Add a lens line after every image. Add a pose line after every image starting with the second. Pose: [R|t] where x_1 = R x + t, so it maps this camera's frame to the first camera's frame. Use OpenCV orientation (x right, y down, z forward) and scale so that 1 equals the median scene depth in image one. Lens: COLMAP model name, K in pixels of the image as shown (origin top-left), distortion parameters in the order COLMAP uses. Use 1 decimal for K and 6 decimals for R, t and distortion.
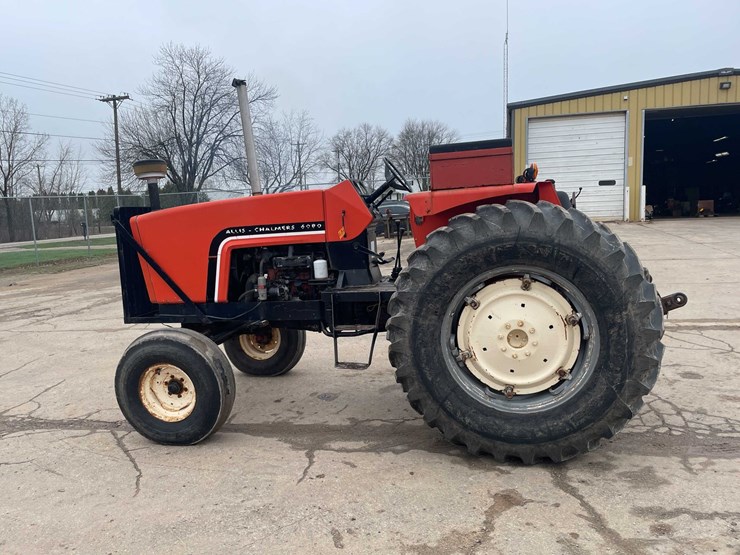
lens RADIAL K [[593.7, 0, 366.9], [0, 593.7, 280.8], [0, 0, 1]] dist [0.088897, -0.112152]
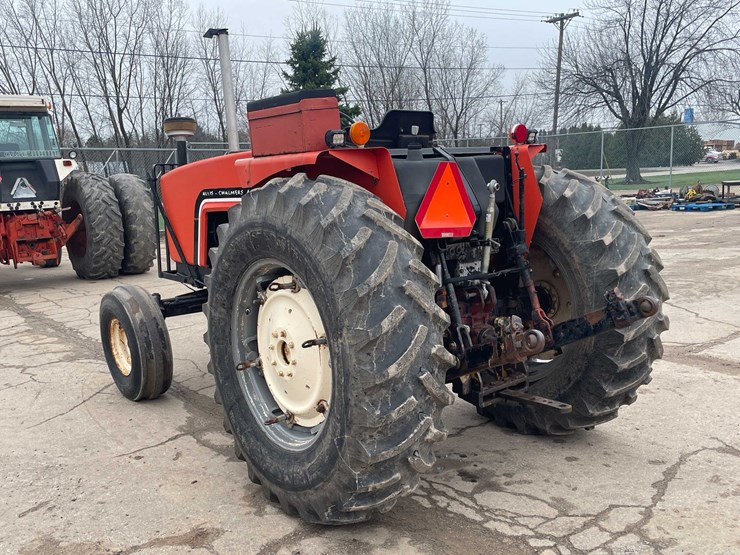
lens RADIAL K [[728.1, 0, 361.7], [0, 728.1, 283.6], [0, 0, 1]] dist [0.121271, -0.196200]
pose [[0.763685, 0.123495, -0.633668, 0.724637], [-0.083928, 0.992195, 0.092220, -0.069493], [0.640111, -0.017245, 0.768089, 0.263887]]
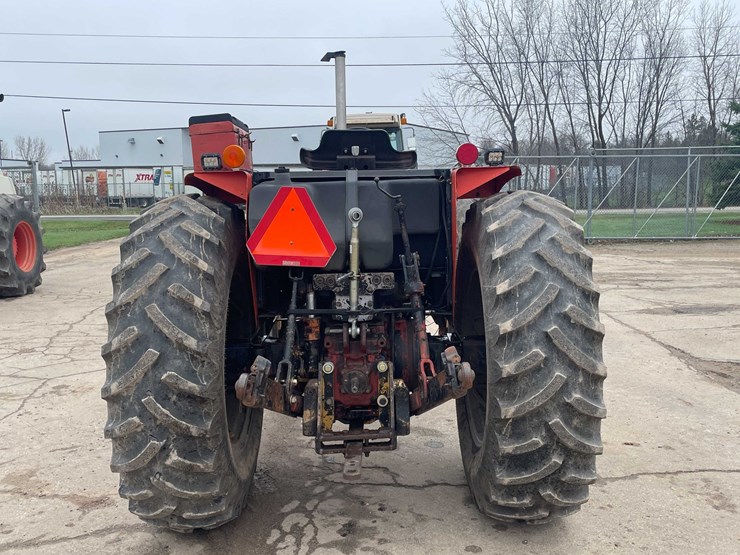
lens RADIAL K [[728.1, 0, 361.7], [0, 728.1, 283.6], [0, 0, 1]] dist [0.121271, -0.196200]
pose [[0.209132, 0.177044, -0.961727, 1.010048], [-0.117328, 0.980913, 0.155063, -0.156092], [0.970823, 0.080409, 0.225913, 0.804005]]
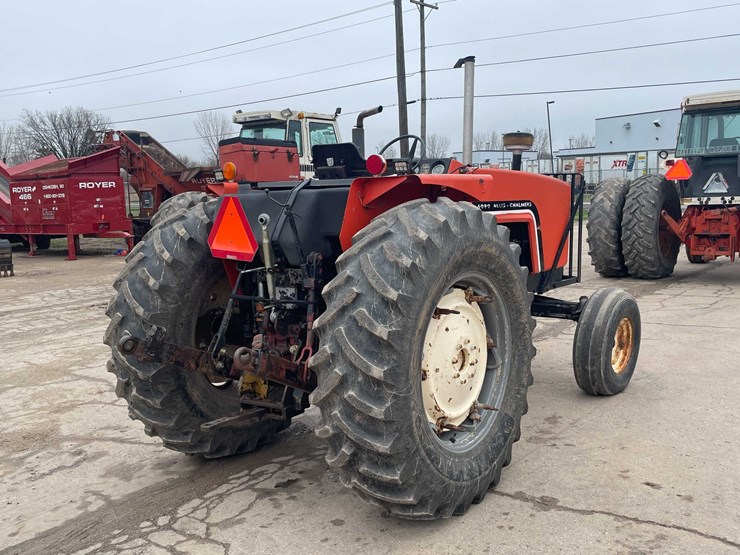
lens RADIAL K [[728.3, 0, 361.5], [0, 728.3, 274.9], [0, 0, 1]] dist [0.116352, -0.200704]
pose [[-0.426649, 0.176344, -0.887059, 1.034982], [-0.057804, 0.973485, 0.221327, -0.242211], [0.902568, 0.145704, -0.405143, 1.400654]]
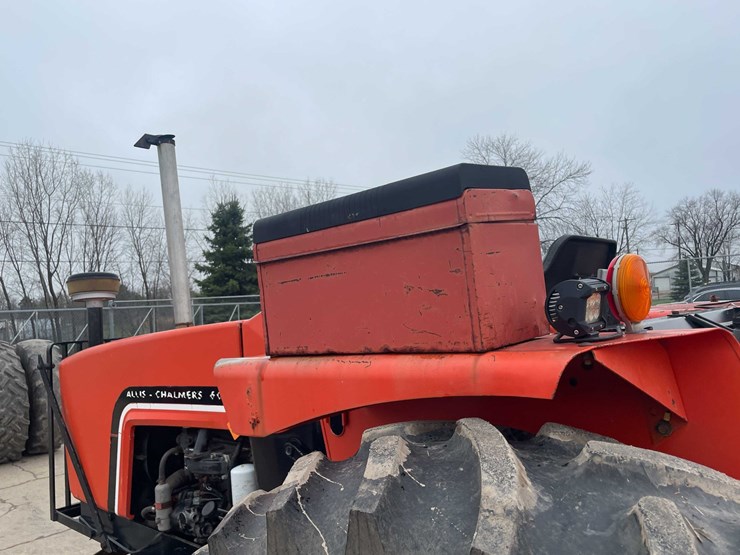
lens RADIAL K [[597.2, 0, 365.4], [0, 597.2, 284.1], [0, 0, 1]] dist [0.085569, -0.118495]
pose [[0.859653, -0.030302, -0.509979, 0.259550], [-0.037282, 0.991857, -0.121780, -0.125583], [0.509517, 0.123702, 0.851522, 0.618706]]
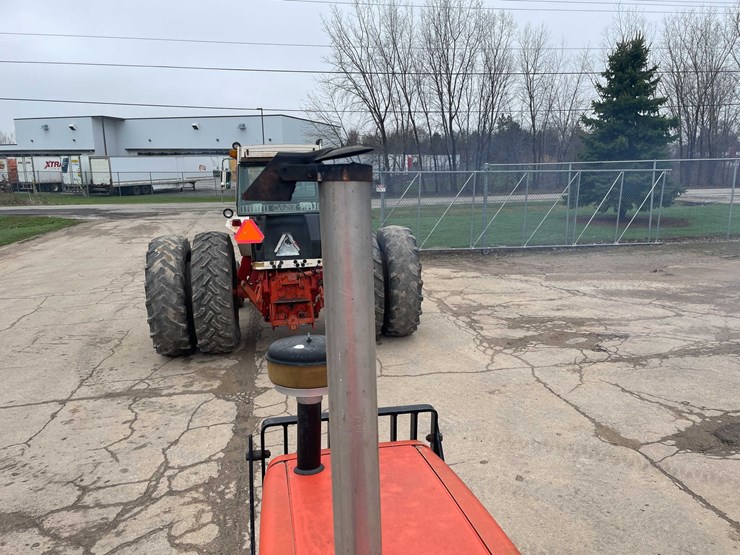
lens RADIAL K [[559.9, 0, 372.4], [0, 559.9, 284.8], [0, 0, 1]] dist [0.085948, -0.109092]
pose [[0.401422, 0.237978, -0.884436, -0.044826], [-0.121075, 0.970967, 0.206309, -0.331795], [0.907855, 0.024266, 0.418581, 0.943699]]
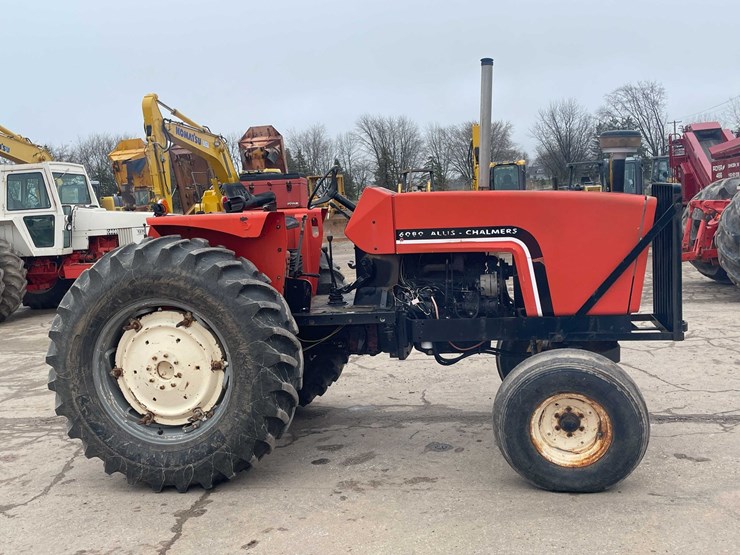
lens RADIAL K [[728.3, 0, 361.5], [0, 728.3, 274.9], [0, 0, 1]] dist [0.116352, -0.200704]
pose [[-0.992566, 0.121267, -0.010310, 0.021941], [0.115608, 0.965936, 0.231523, -0.300463], [0.038035, 0.228610, -0.972775, 2.128005]]
